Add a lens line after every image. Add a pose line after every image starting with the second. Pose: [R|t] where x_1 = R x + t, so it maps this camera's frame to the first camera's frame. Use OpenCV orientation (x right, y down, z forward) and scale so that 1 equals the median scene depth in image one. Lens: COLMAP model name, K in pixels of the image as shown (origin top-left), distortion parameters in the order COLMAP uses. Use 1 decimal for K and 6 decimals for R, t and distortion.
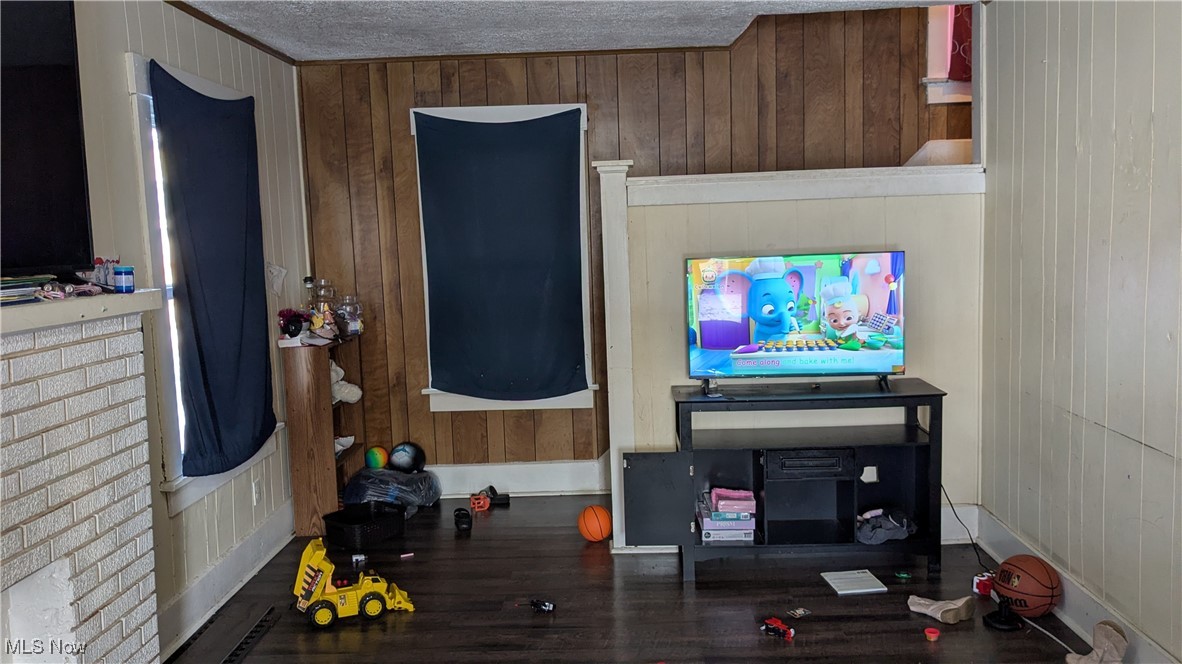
lens RADIAL K [[929.1, 0, 591.0], [0, 929.1, 332.0], [0, 0, 1]] dist [0.103027, -0.210010]
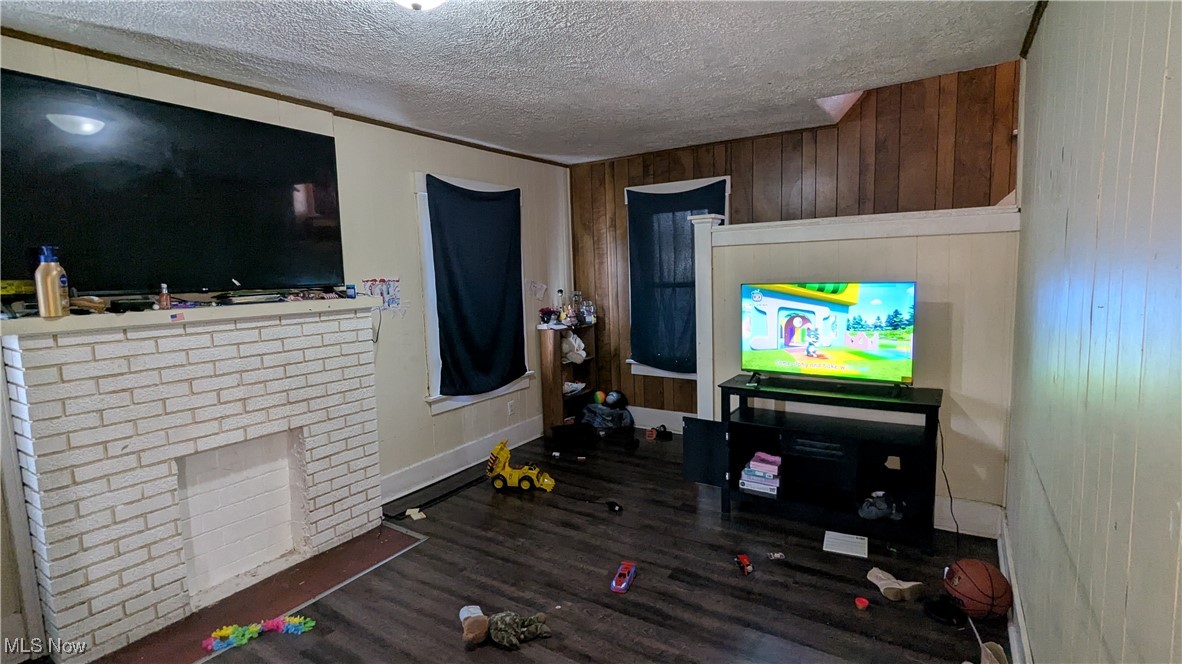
lens RADIAL K [[551.4, 0, 597.7], [0, 551.4, 331.7], [0, 0, 1]] dist [0.011080, -0.006025]
pose [[0.853780, 0.065054, -0.516553, 0.300734], [-0.052732, 0.997866, 0.038513, -0.024602], [0.517956, -0.005643, 0.855388, 0.161270]]
